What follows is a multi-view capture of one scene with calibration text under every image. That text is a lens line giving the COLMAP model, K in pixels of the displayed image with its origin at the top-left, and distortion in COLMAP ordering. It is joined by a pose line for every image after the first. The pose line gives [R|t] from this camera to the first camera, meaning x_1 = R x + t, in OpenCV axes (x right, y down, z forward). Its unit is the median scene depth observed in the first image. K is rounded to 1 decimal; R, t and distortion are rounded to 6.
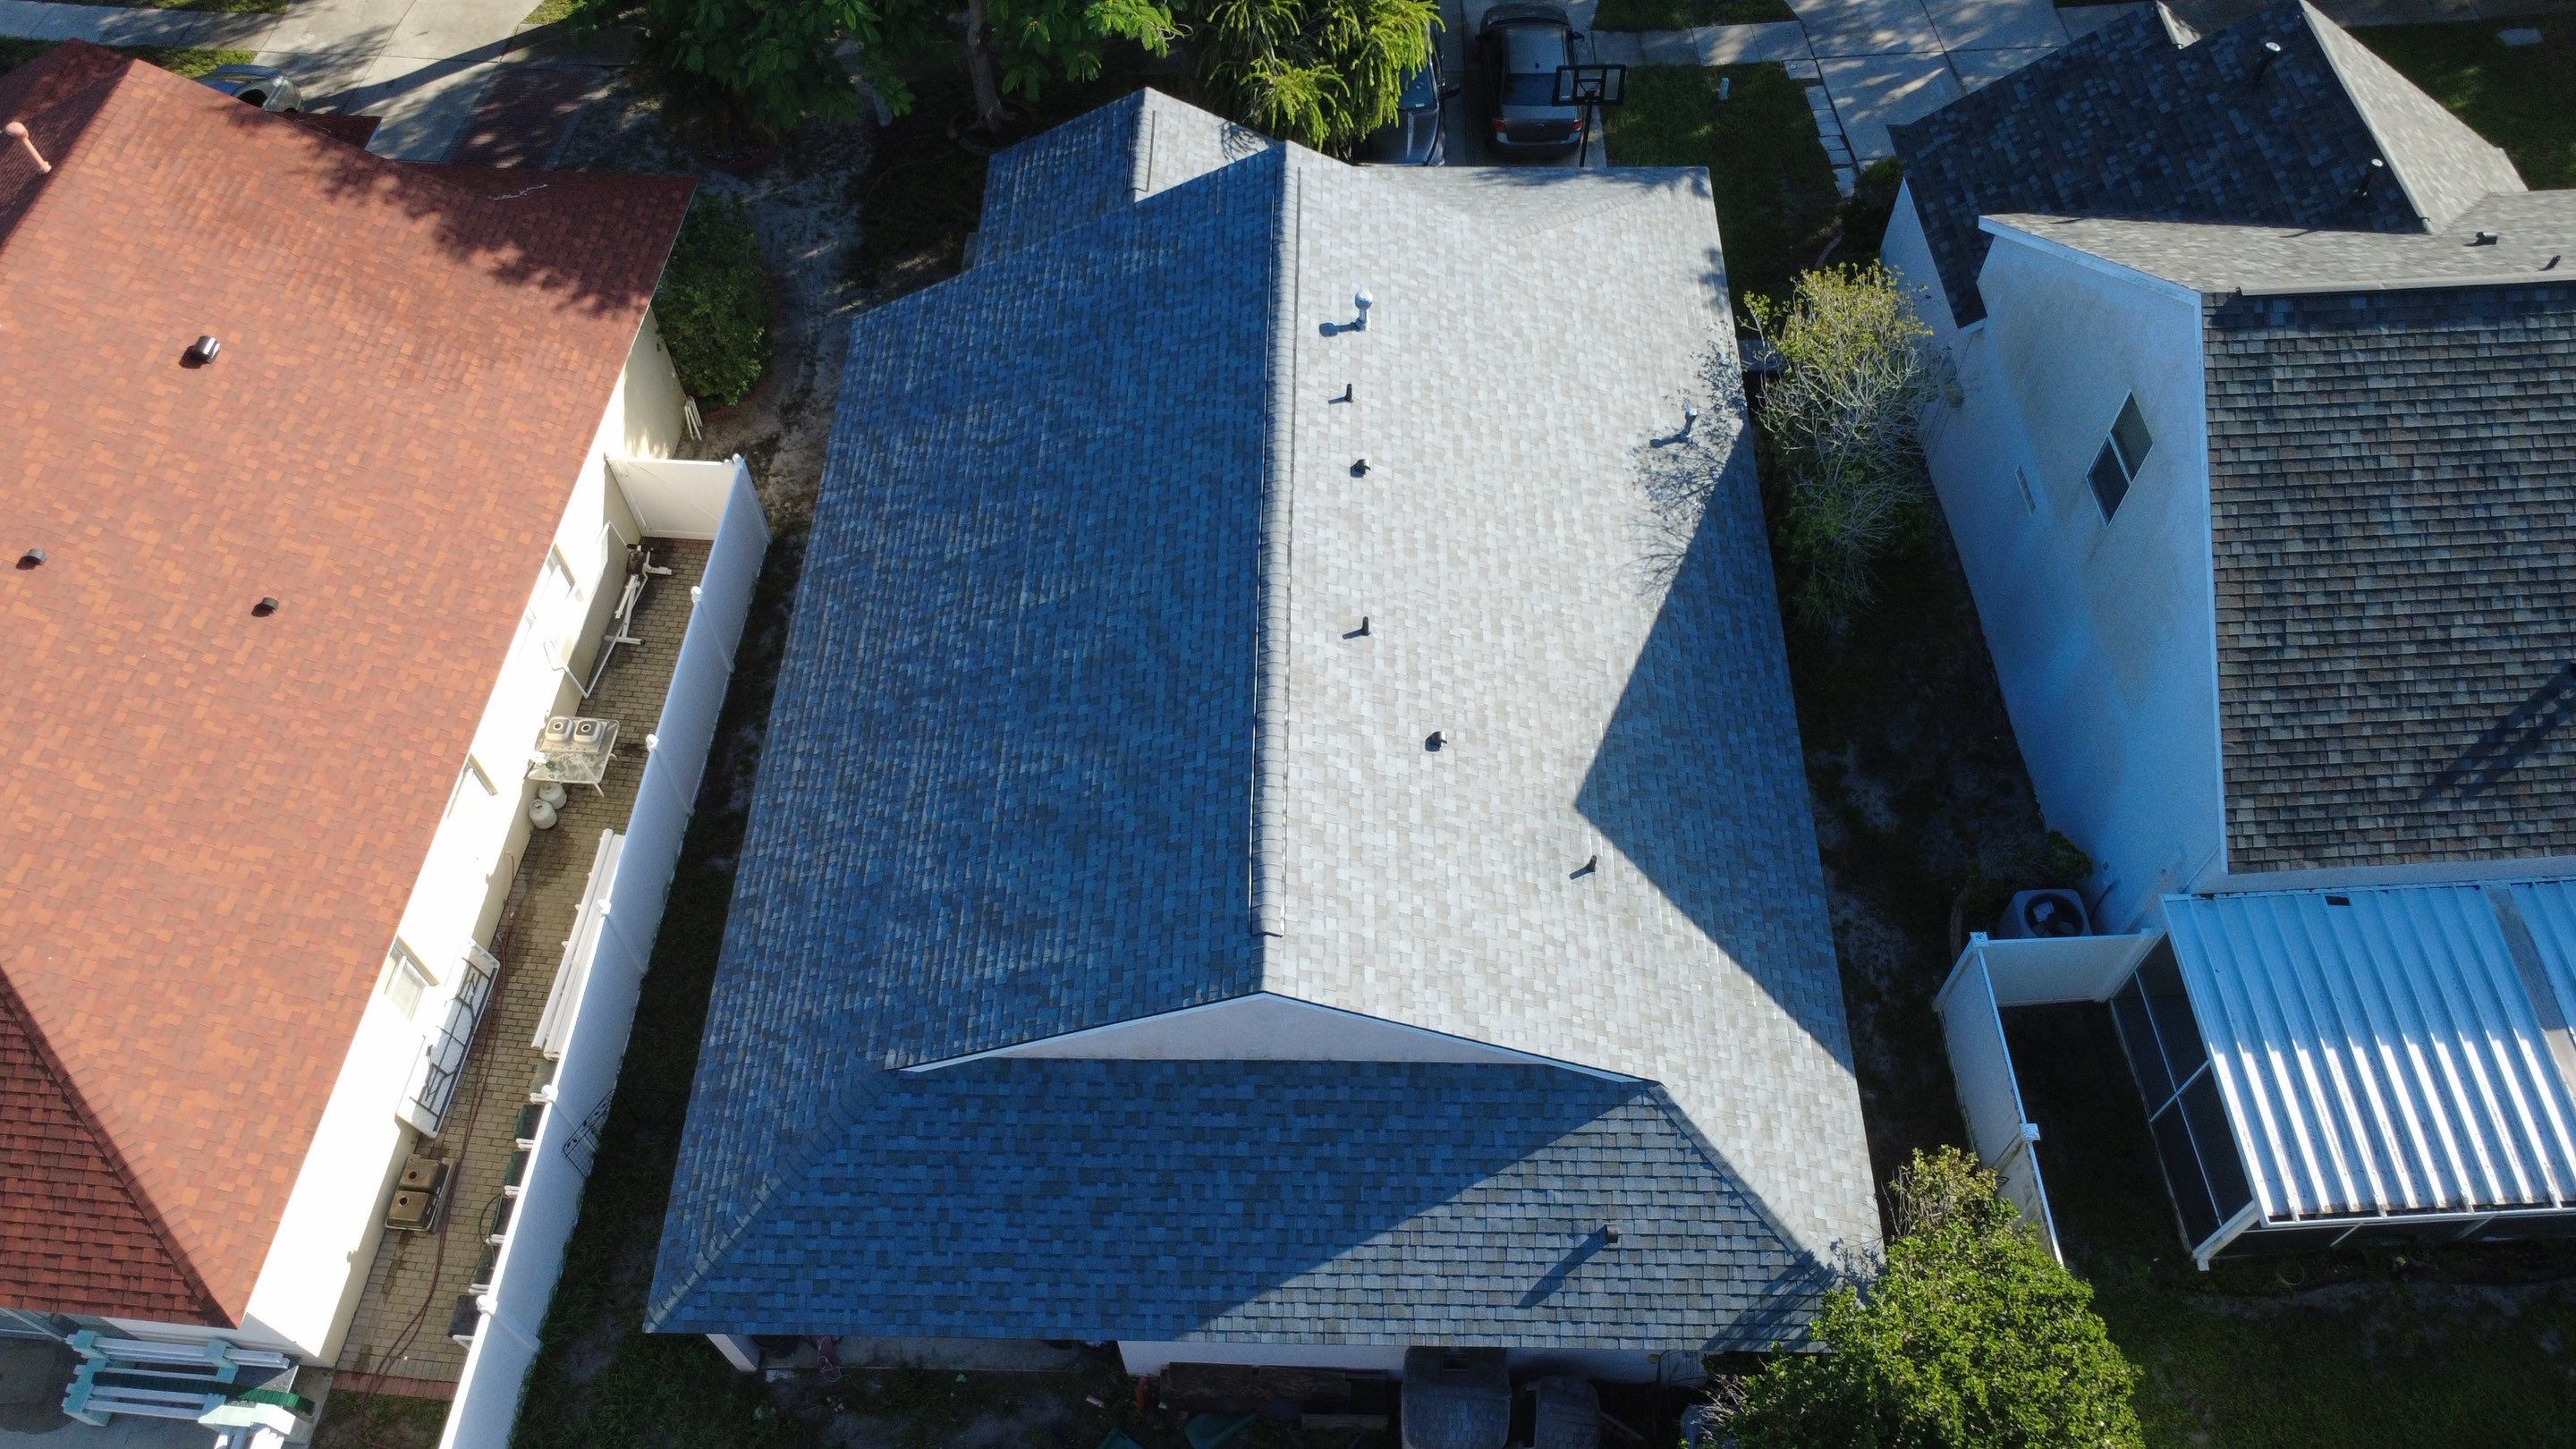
lens RADIAL K [[1875.6, 0, 1286.1], [0, 1875.6, 720.0], [0, 0, 1]] dist [-0.002099, 0.005094]
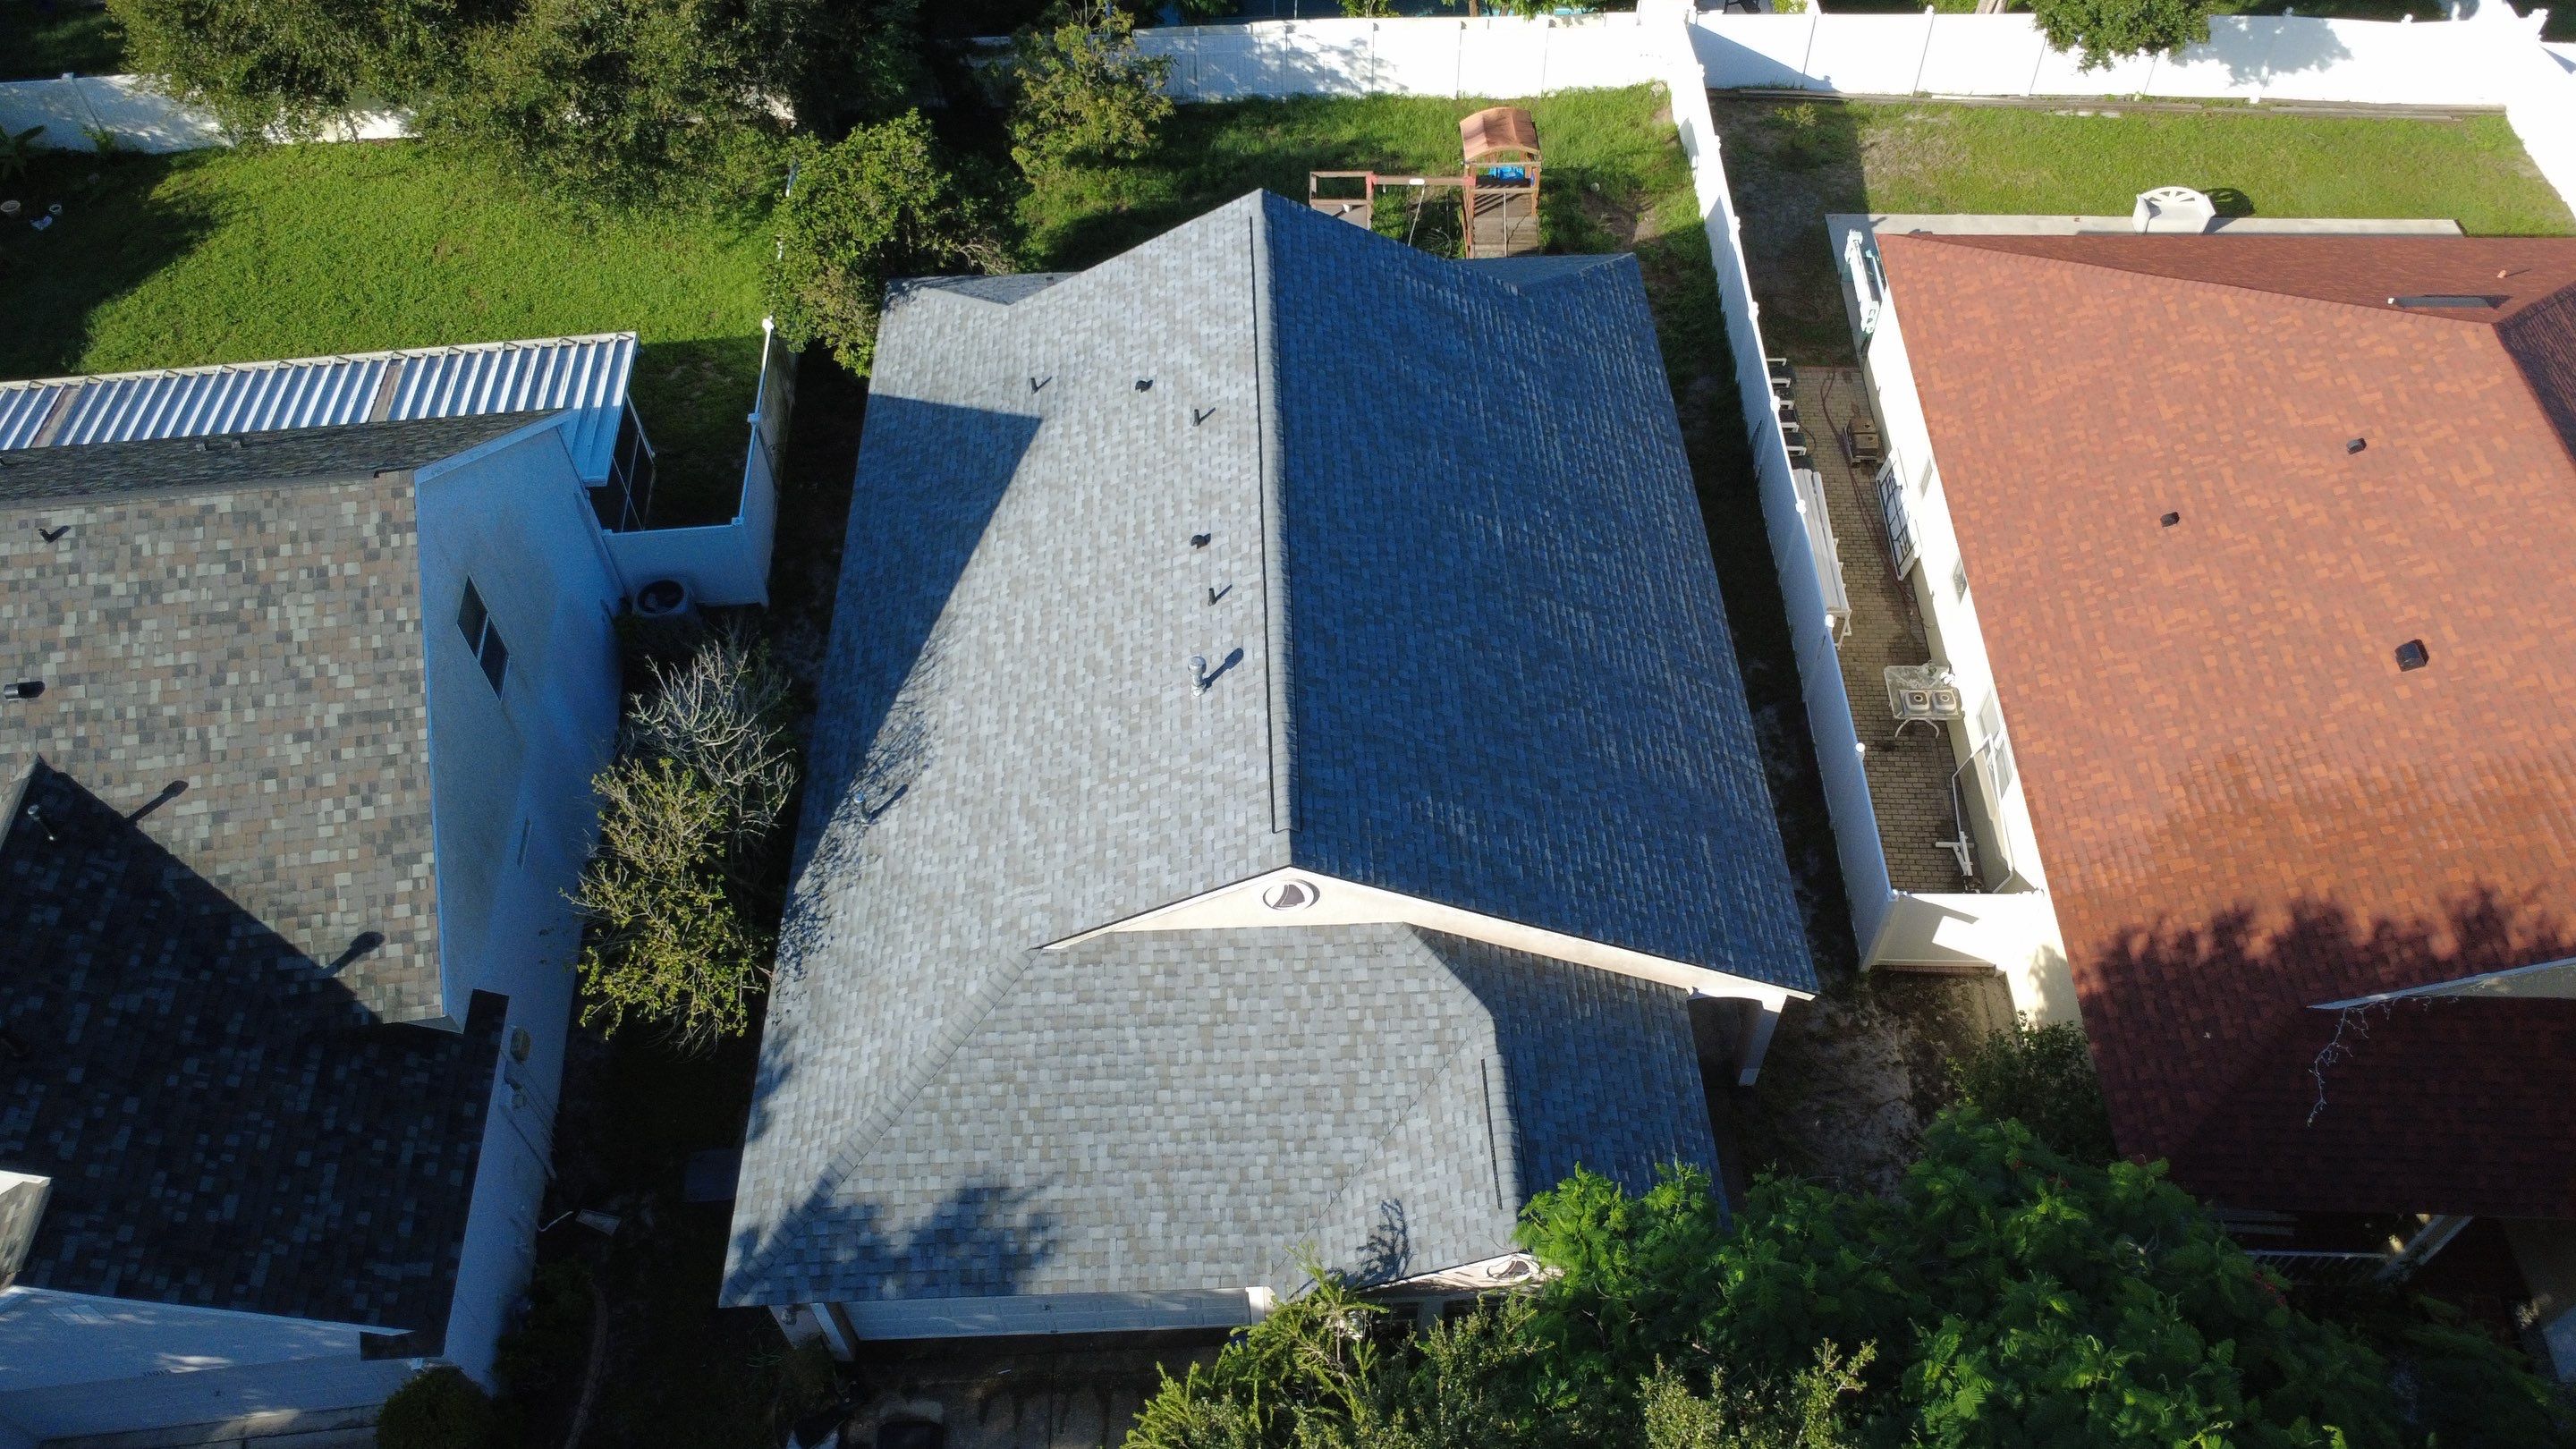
lens RADIAL K [[1875.6, 0, 1282.3], [0, 1875.6, 722.2], [0, 0, 1]] dist [-0.002099, 0.005094]
pose [[-0.998215, 0.059120, -0.008429, 0.008560], [-0.024748, -0.281077, 0.959366, -1.238923], [0.054349, 0.957862, 0.282039, 0.815312]]
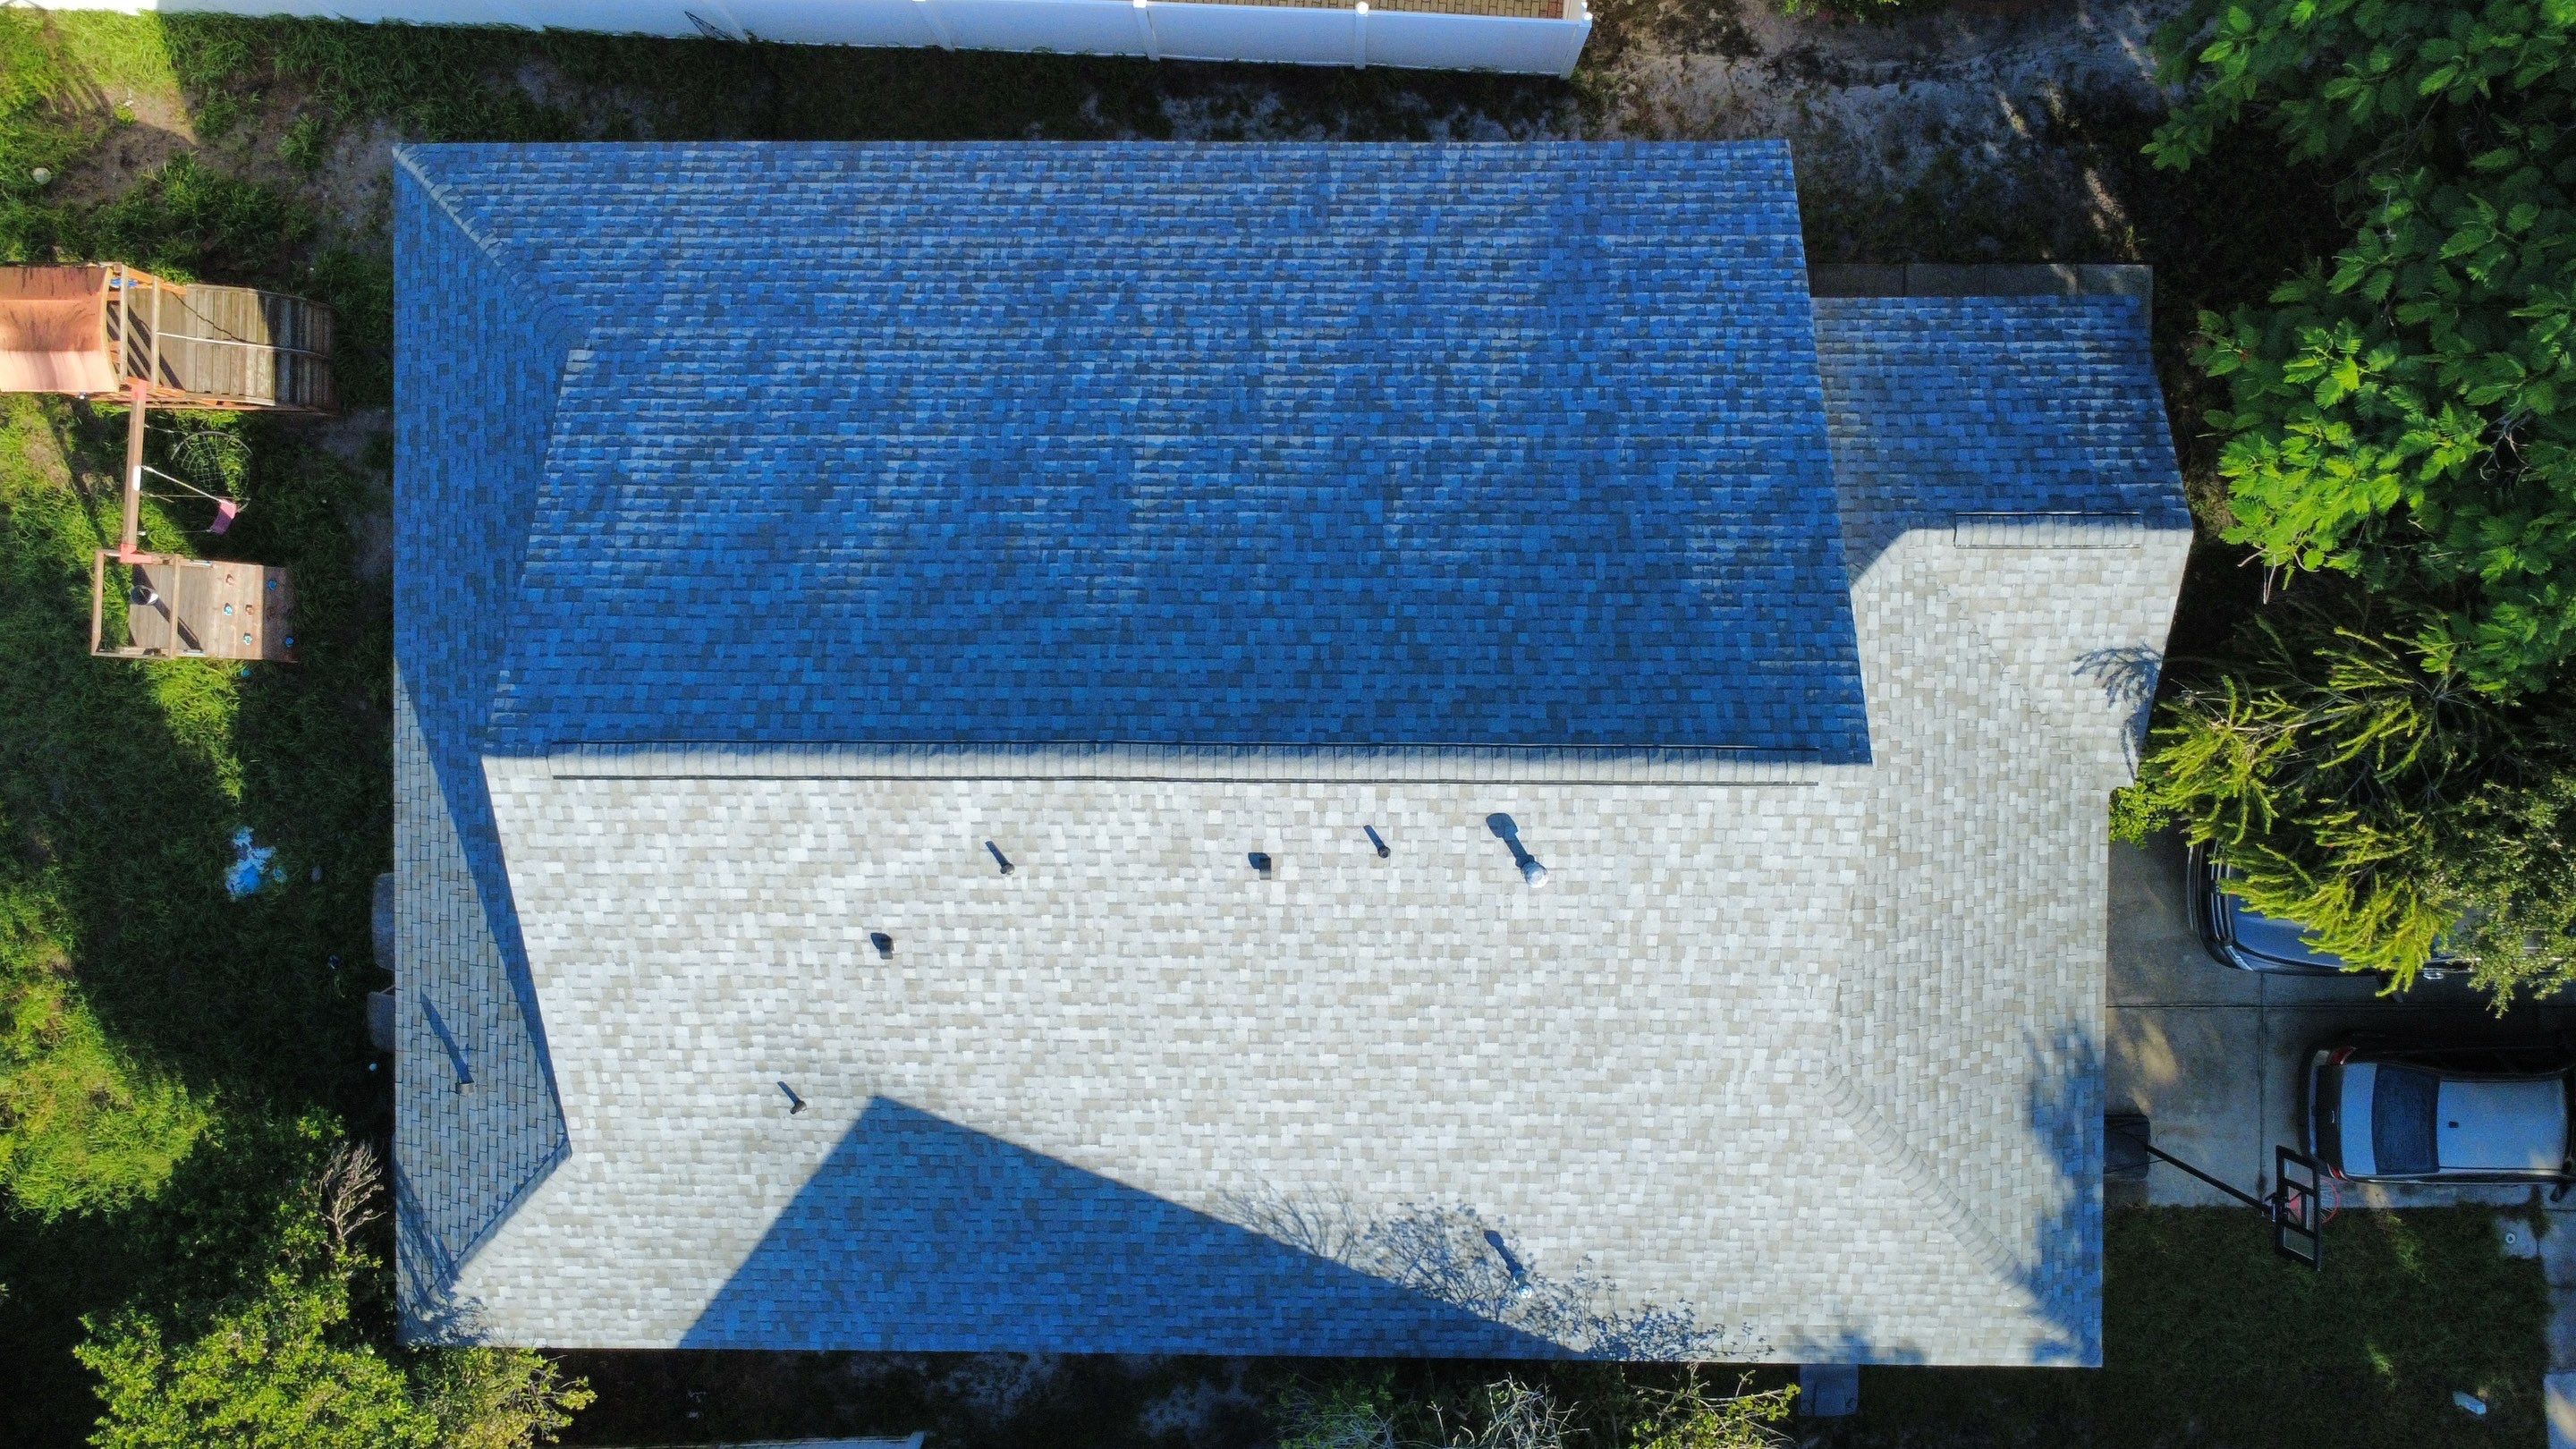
lens RADIAL K [[1875.6, 0, 1286.1], [0, 1875.6, 720.6], [0, 0, 1]] dist [-0.002099, 0.005094]
pose [[0.014542, 0.999449, 0.029830, -0.044083], [-0.814375, -0.005471, 0.580314, -0.604455], [0.580157, -0.032732, 0.813846, 0.387252]]
